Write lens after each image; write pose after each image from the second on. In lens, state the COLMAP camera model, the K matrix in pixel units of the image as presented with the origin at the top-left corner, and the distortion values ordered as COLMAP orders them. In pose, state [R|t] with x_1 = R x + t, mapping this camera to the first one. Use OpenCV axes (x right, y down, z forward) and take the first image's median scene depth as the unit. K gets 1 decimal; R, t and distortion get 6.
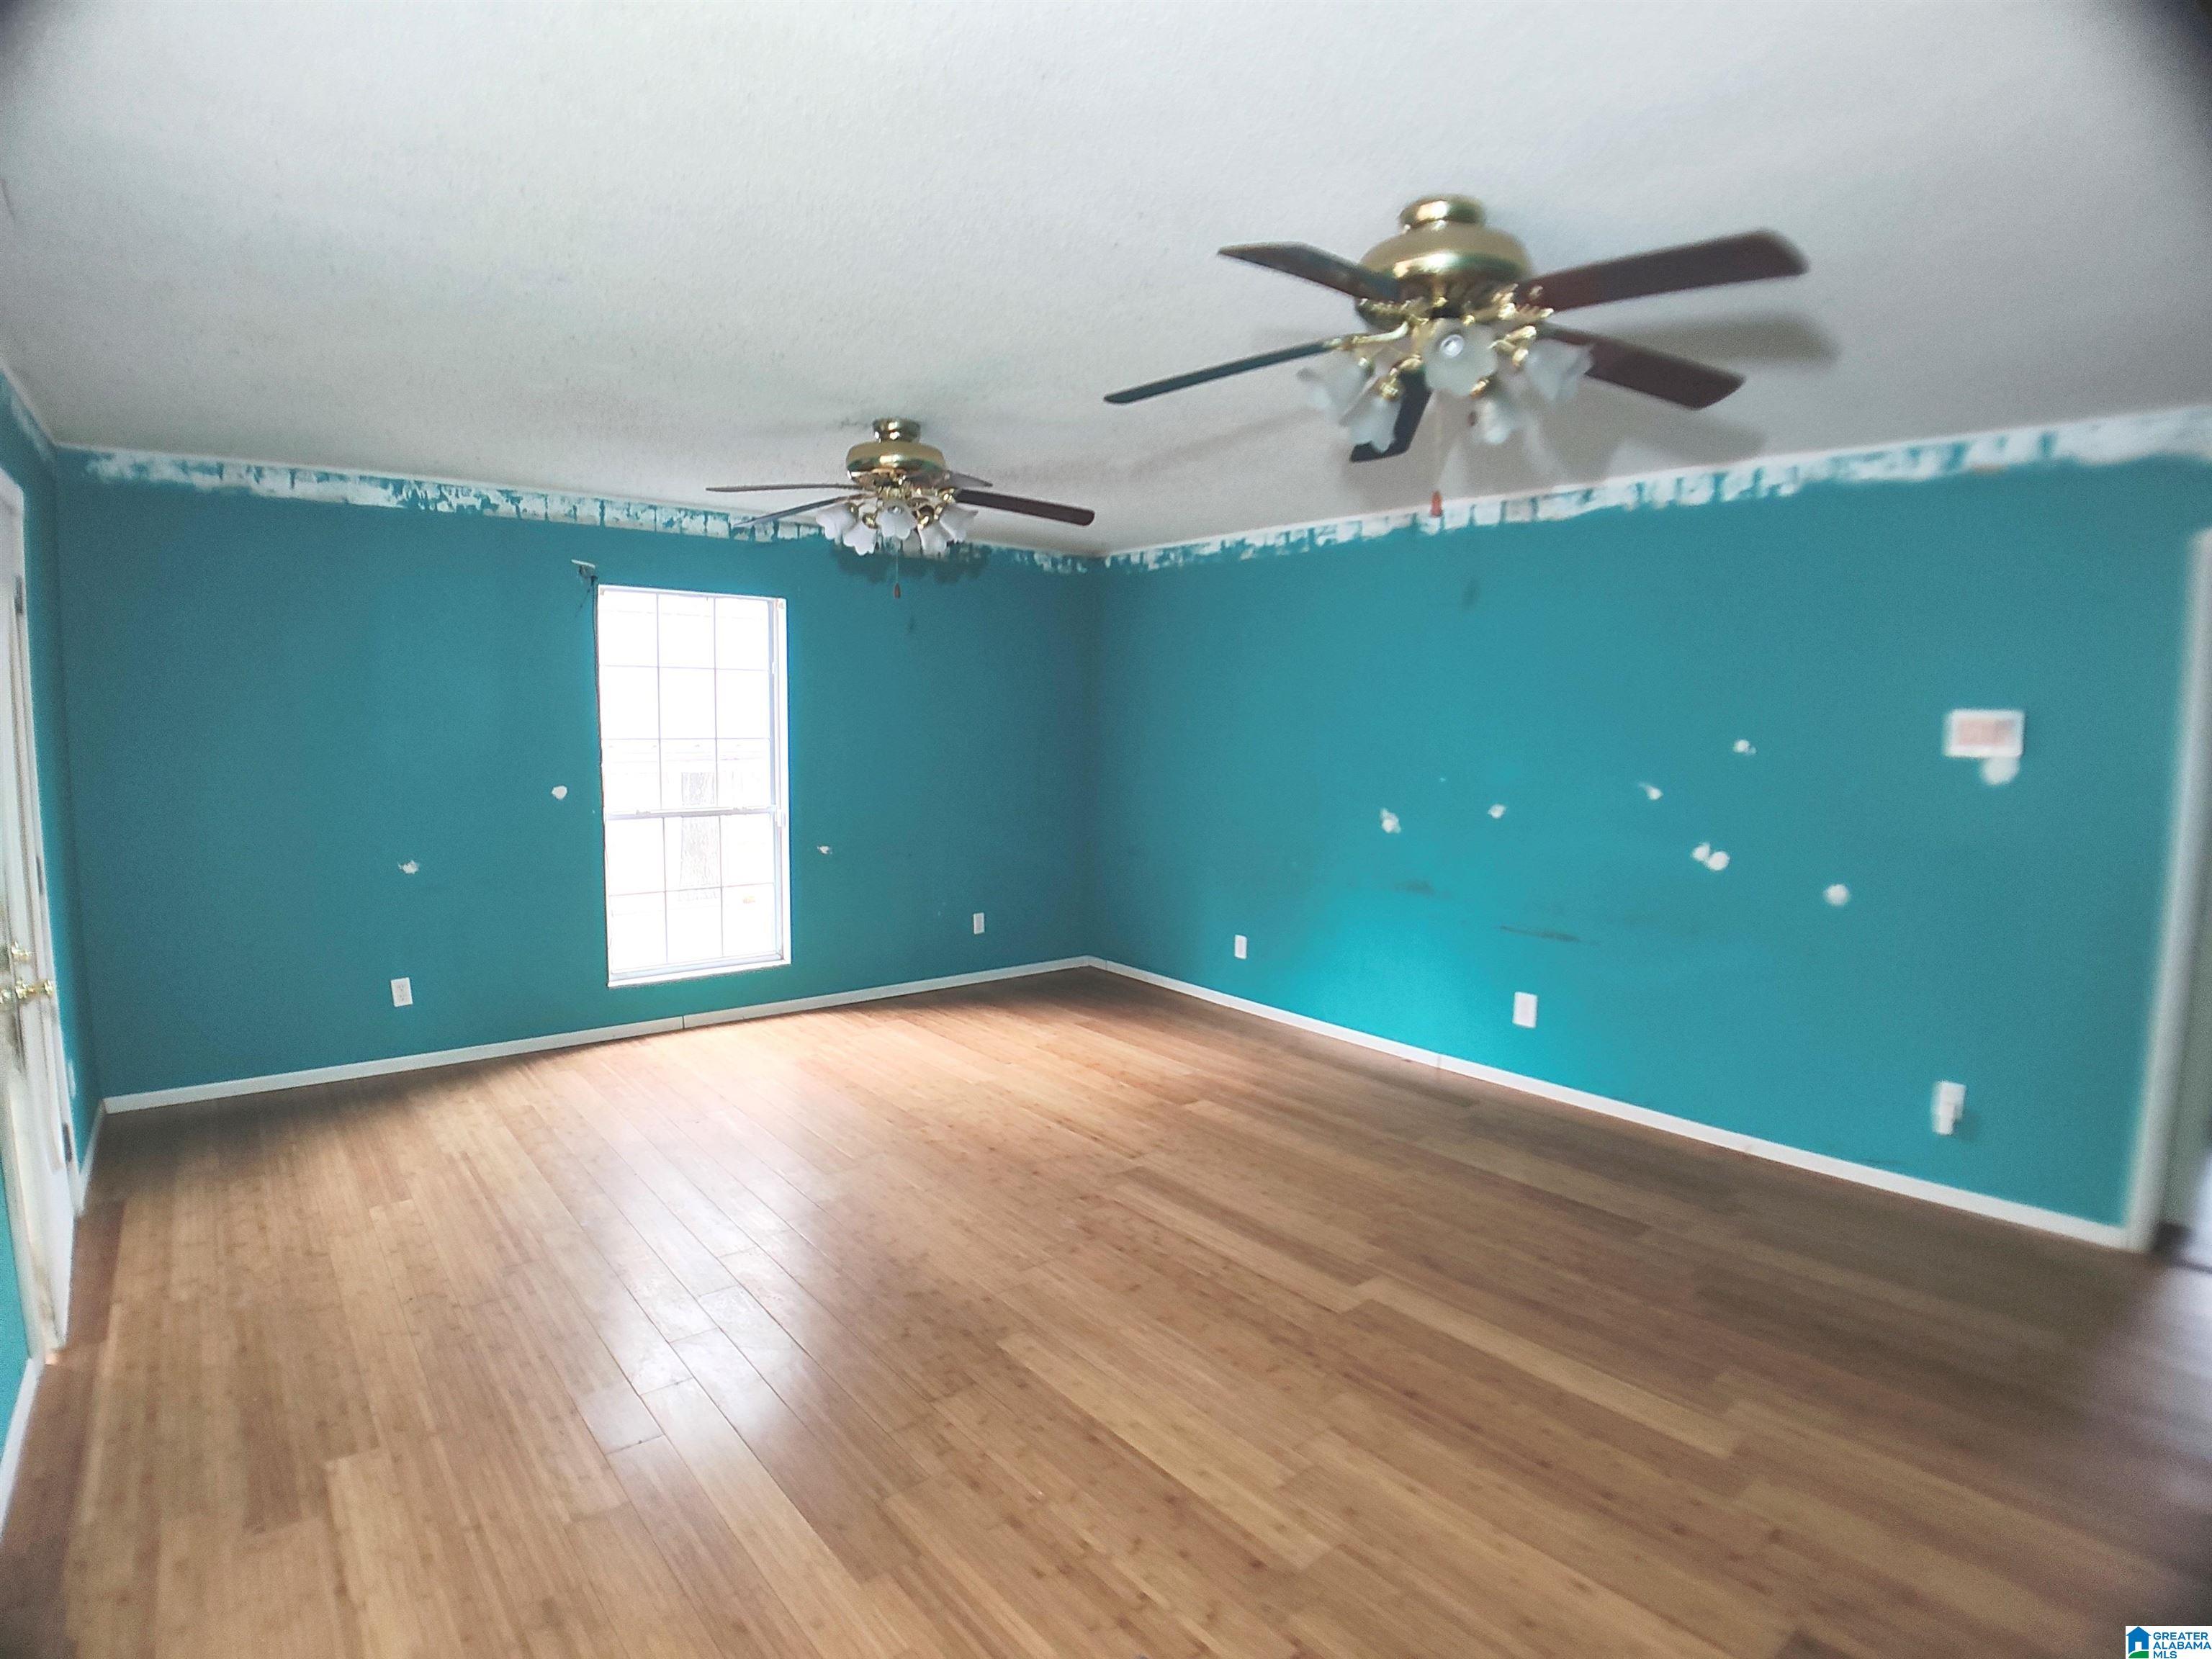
lens RADIAL K [[1156.7, 0, 1098.1], [0, 1156.7, 826.1], [0, 0, 1]] dist [-0.075843, -0.001846]
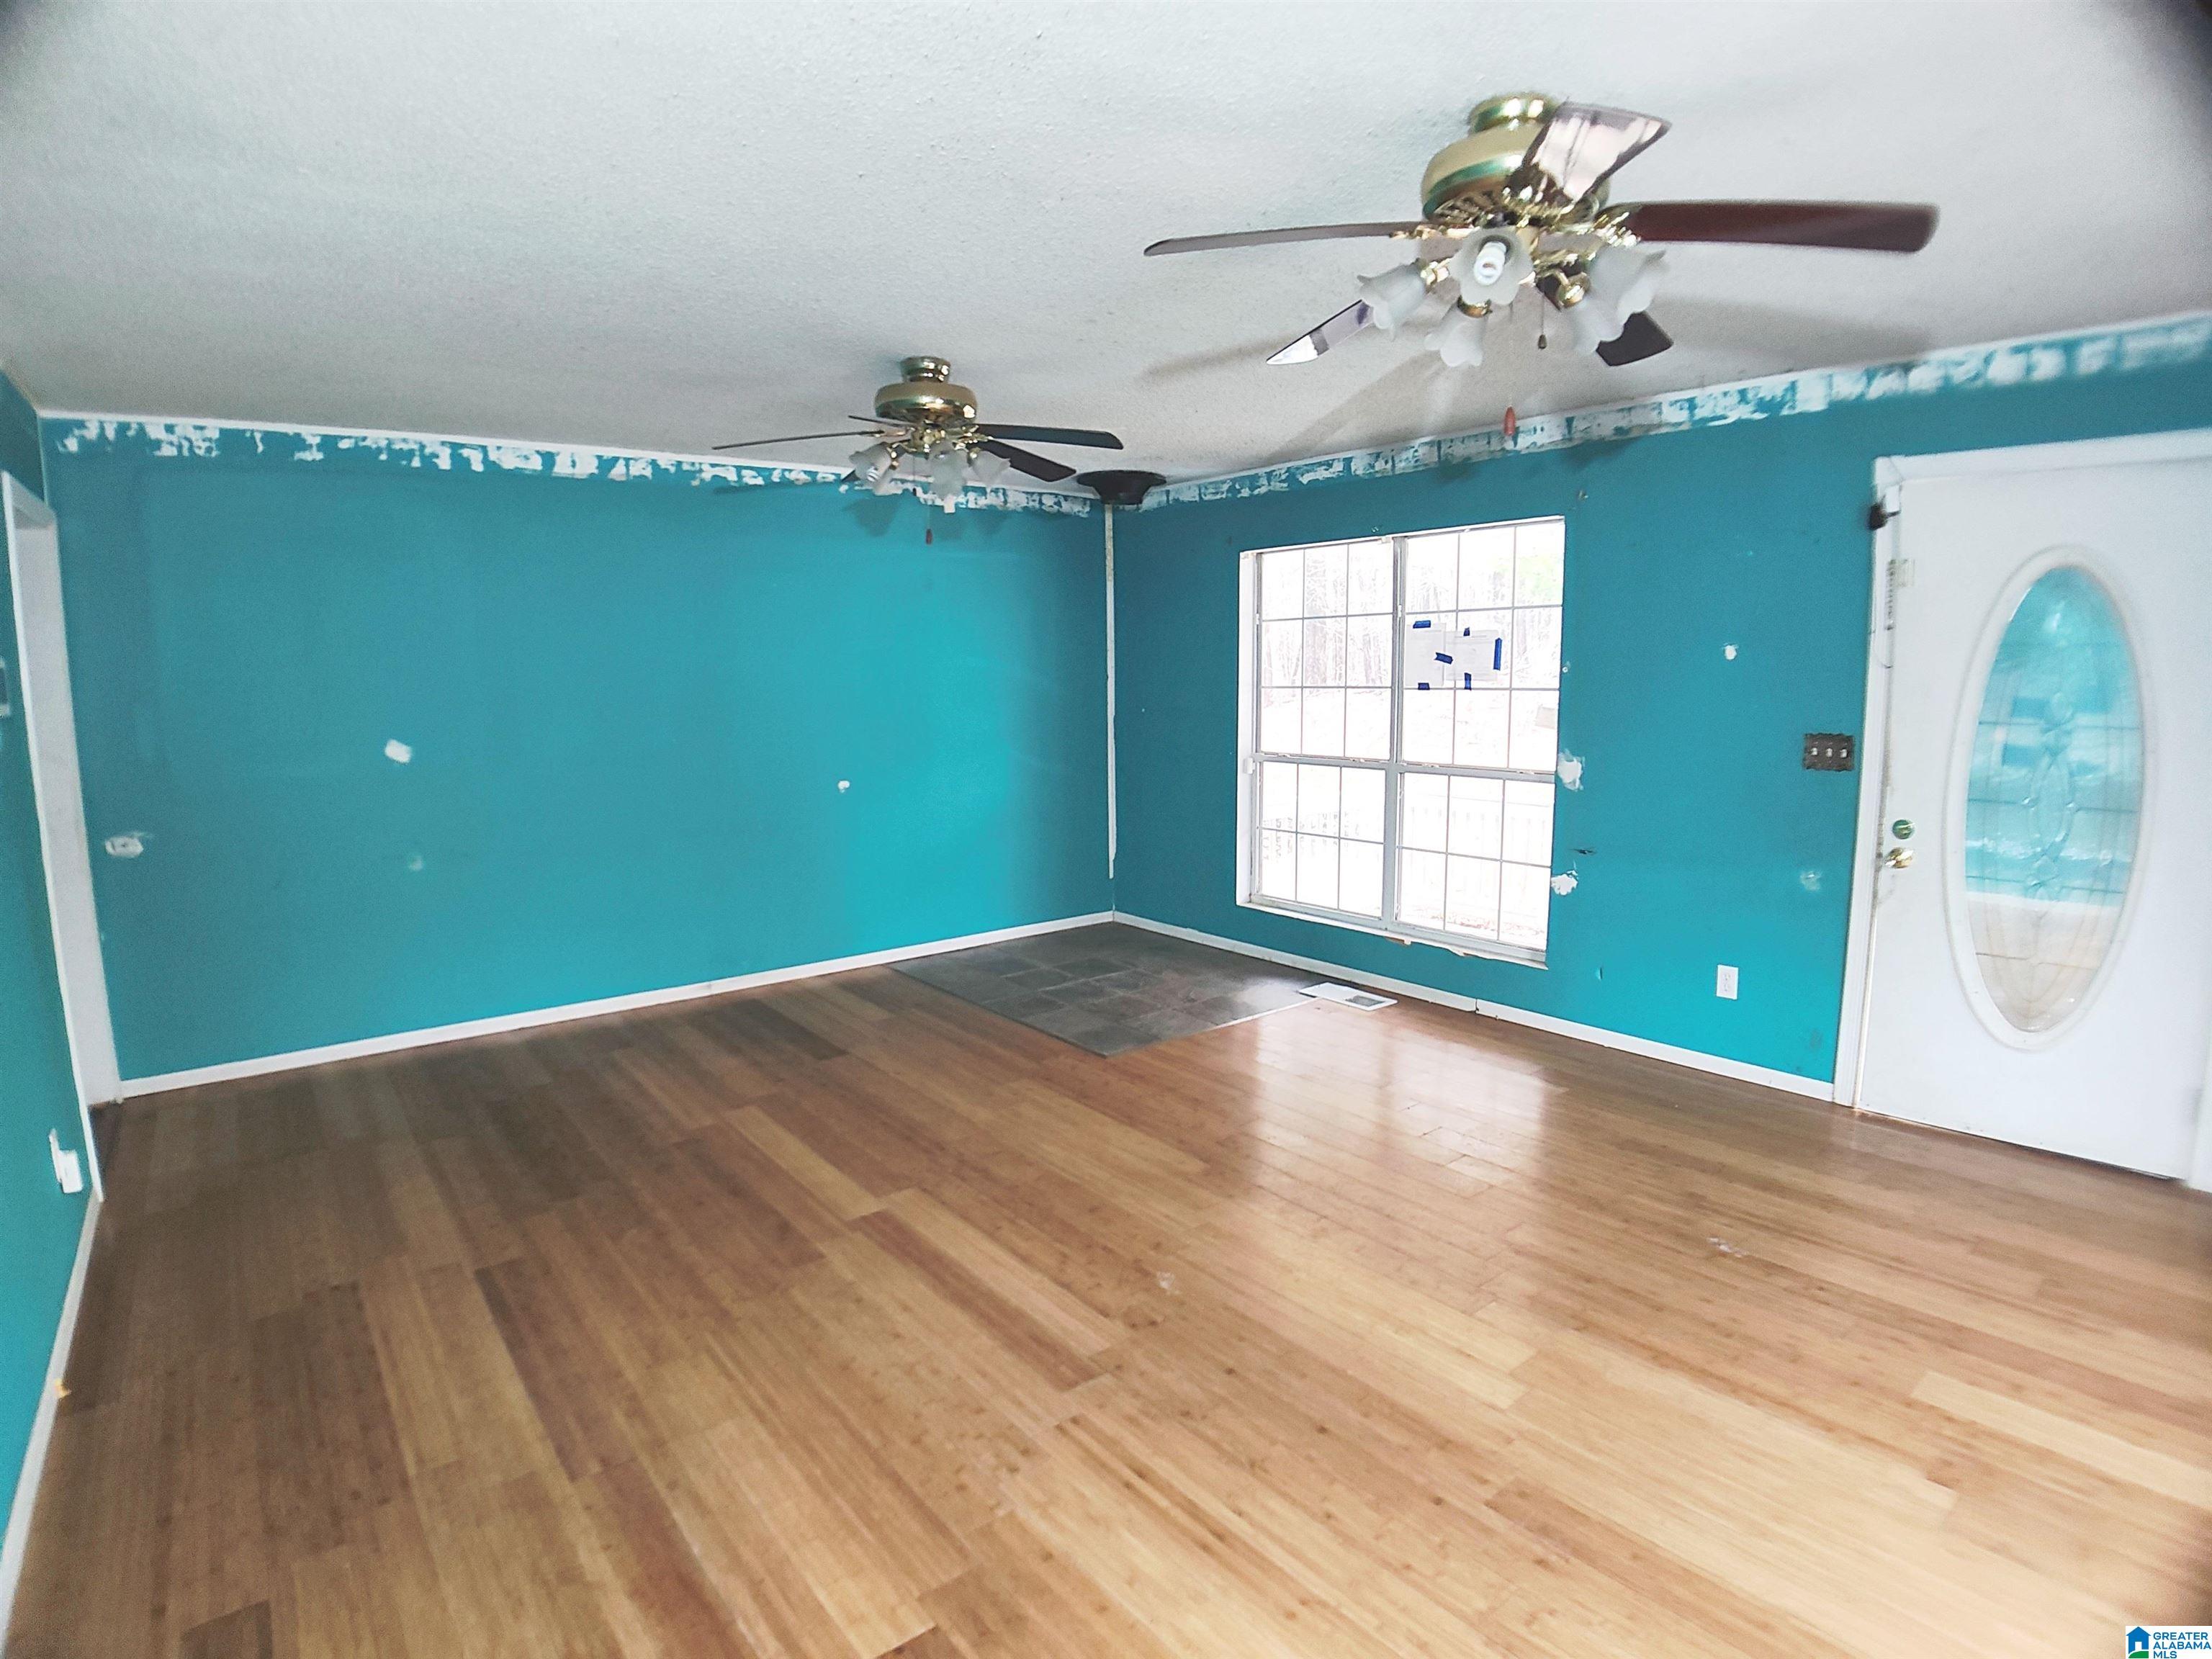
lens RADIAL K [[1156.7, 0, 1098.1], [0, 1156.7, 826.1], [0, 0, 1]] dist [-0.075843, -0.001846]
pose [[-0.999892, 0.003101, 0.014340, 0.011472], [0.006272, 0.973944, 0.226704, -0.167065], [-0.013263, 0.226769, -0.973858, 1.864824]]
